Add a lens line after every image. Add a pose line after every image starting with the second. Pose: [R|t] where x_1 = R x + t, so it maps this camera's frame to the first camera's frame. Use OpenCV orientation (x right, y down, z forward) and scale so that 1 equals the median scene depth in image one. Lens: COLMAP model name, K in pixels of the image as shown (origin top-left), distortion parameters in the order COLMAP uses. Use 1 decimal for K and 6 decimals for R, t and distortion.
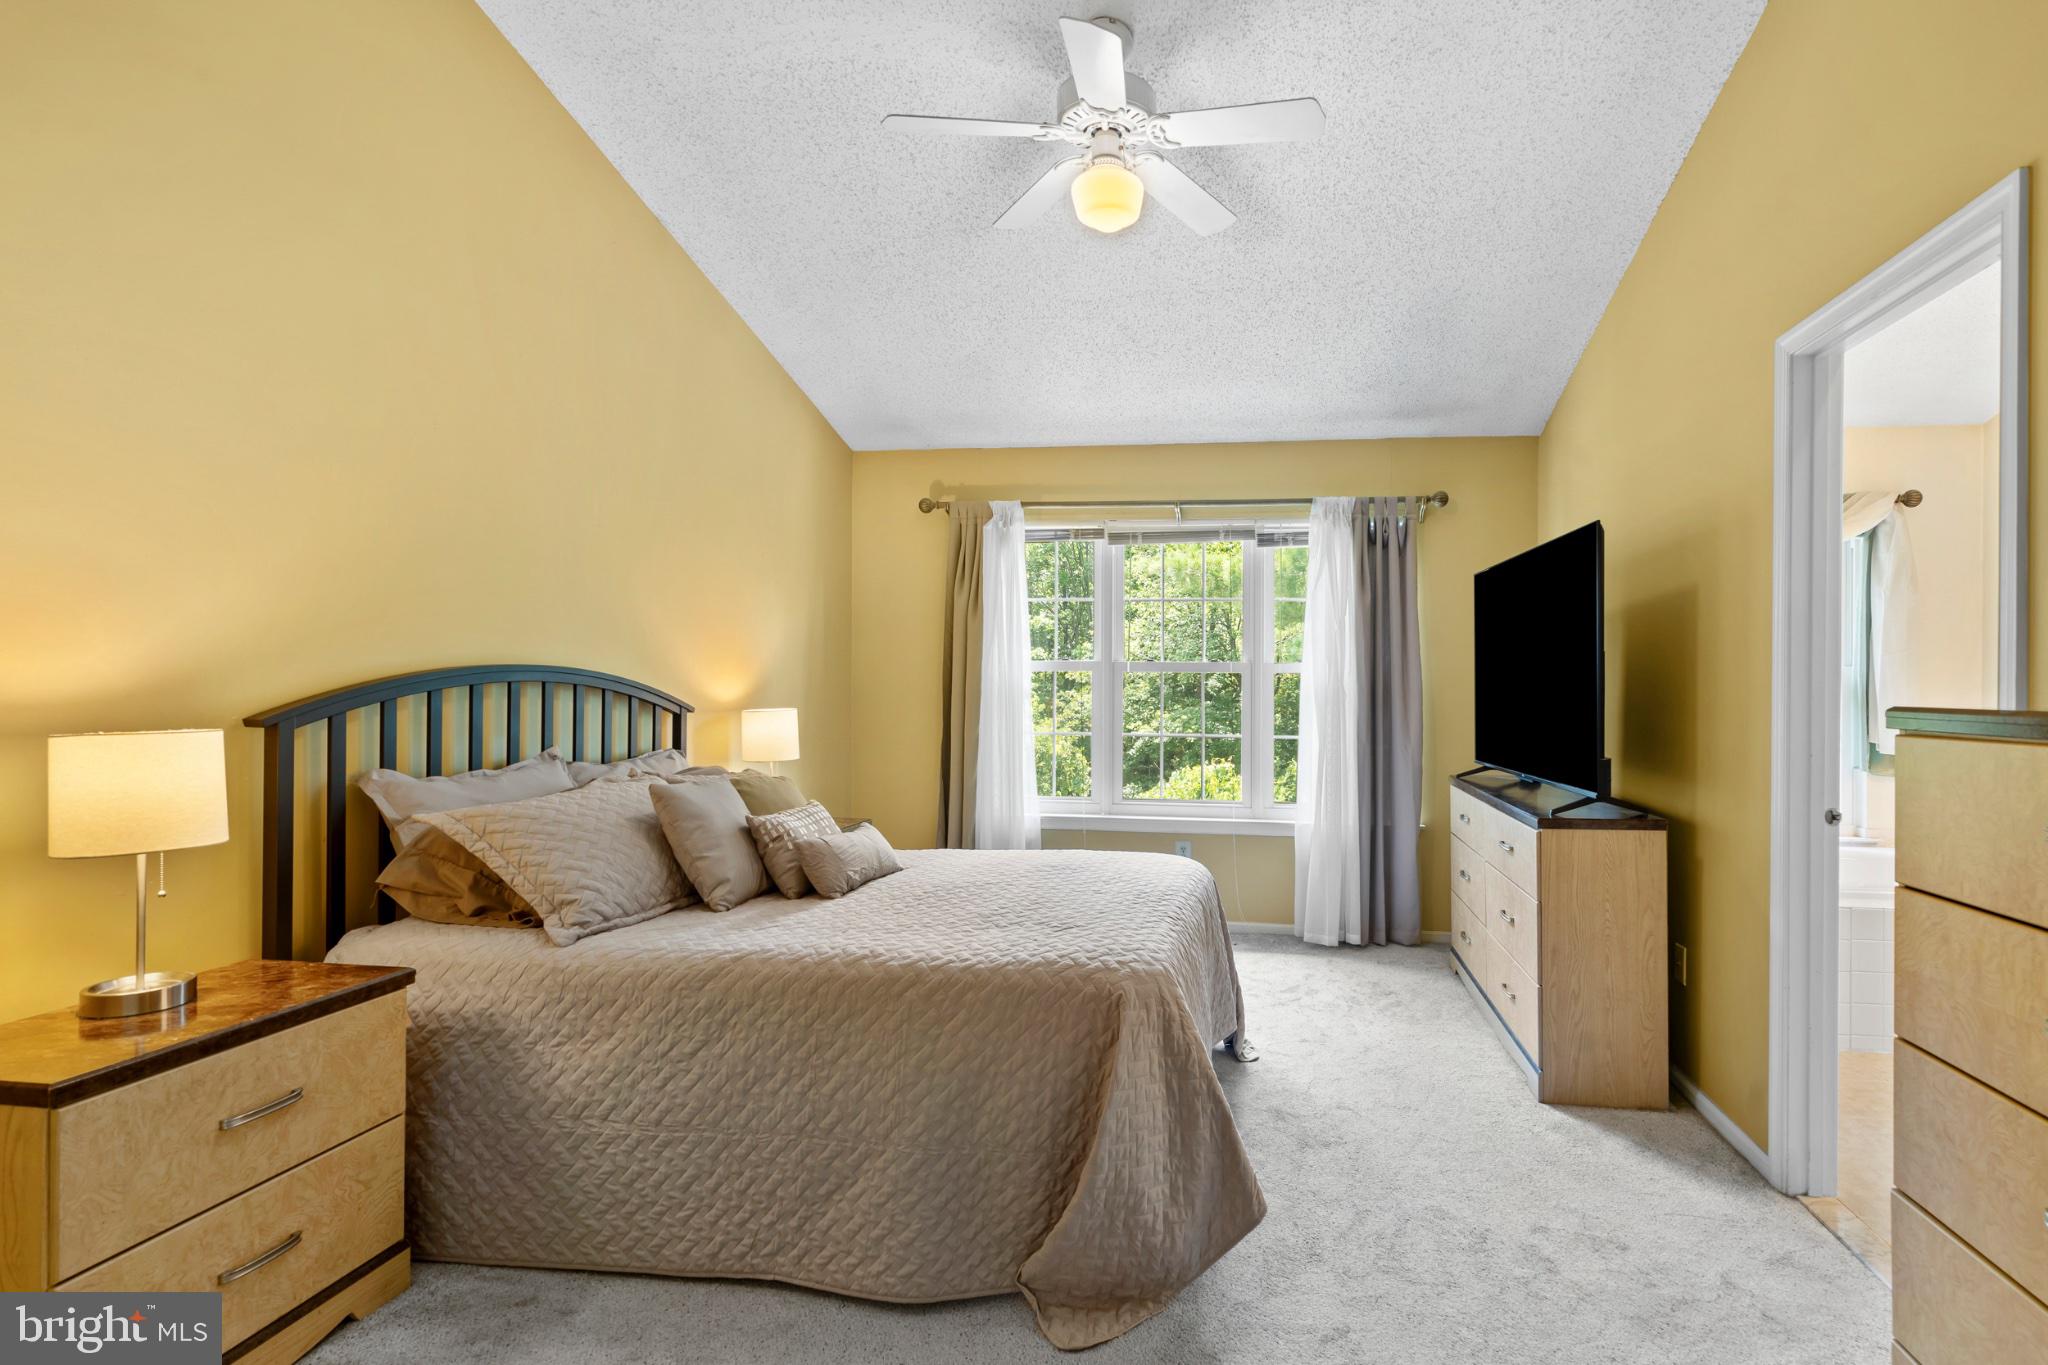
lens RADIAL K [[1015.0, 0, 1107.0], [0, 1015.0, 682.9], [0, 0, 1]] dist [0.000730, 0.000162]
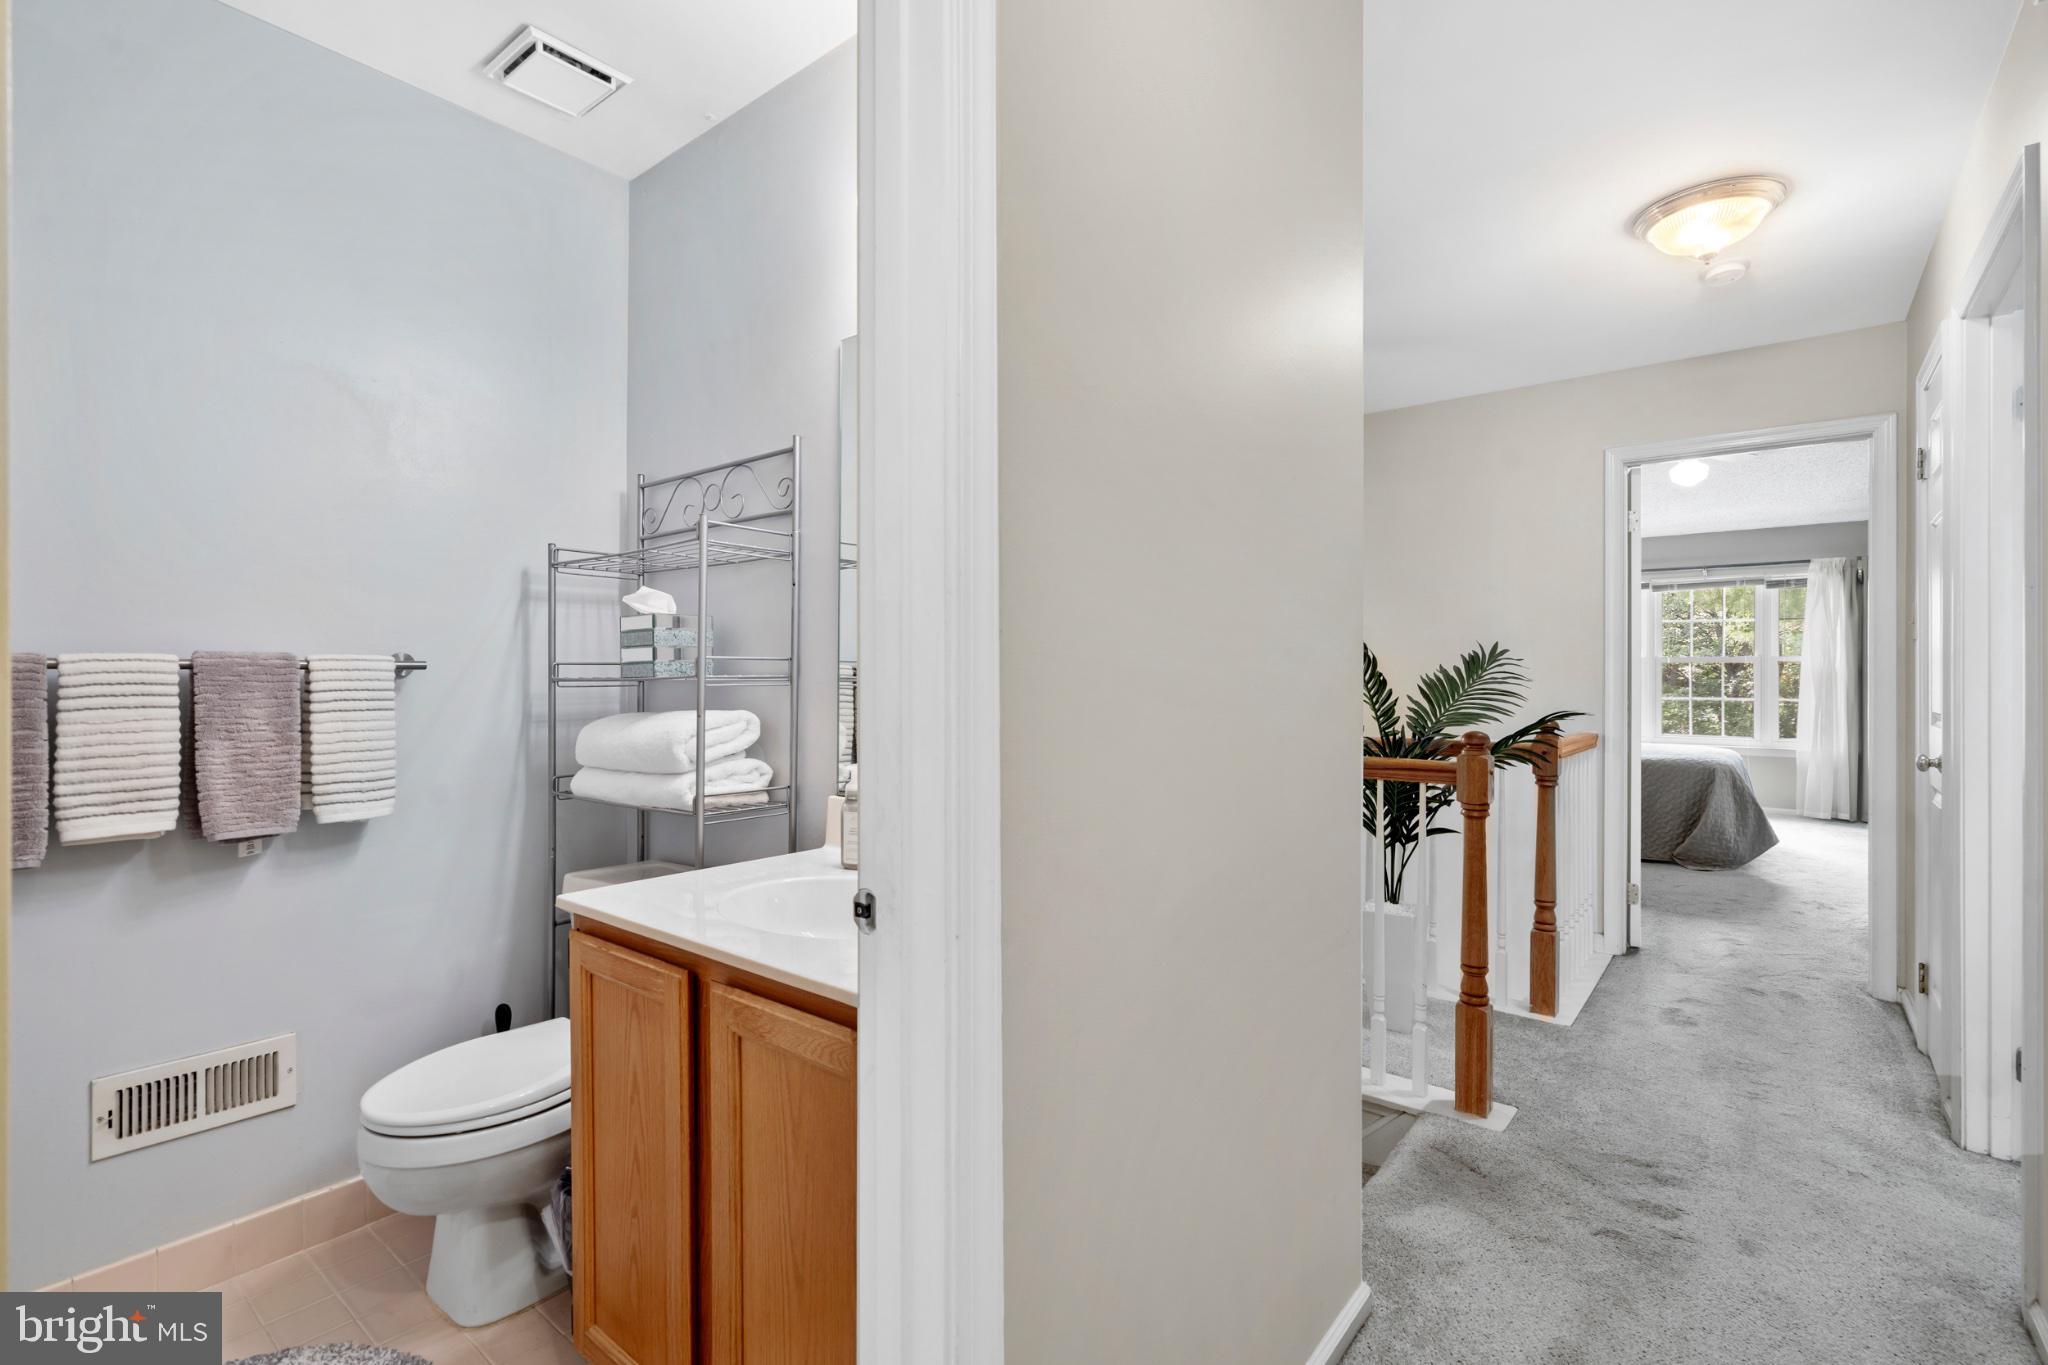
lens RADIAL K [[932.4, 0, 1015.5], [0, 932.4, 680.6], [0, 0, 1]] dist [0.016930, 0.000249]
pose [[0.868274, -0.001576, -0.496082, -0.192899], [0.001215, 0.999999, -0.001049, 0.023534], [0.496083, 0.000308, 0.868275, -1.178721]]
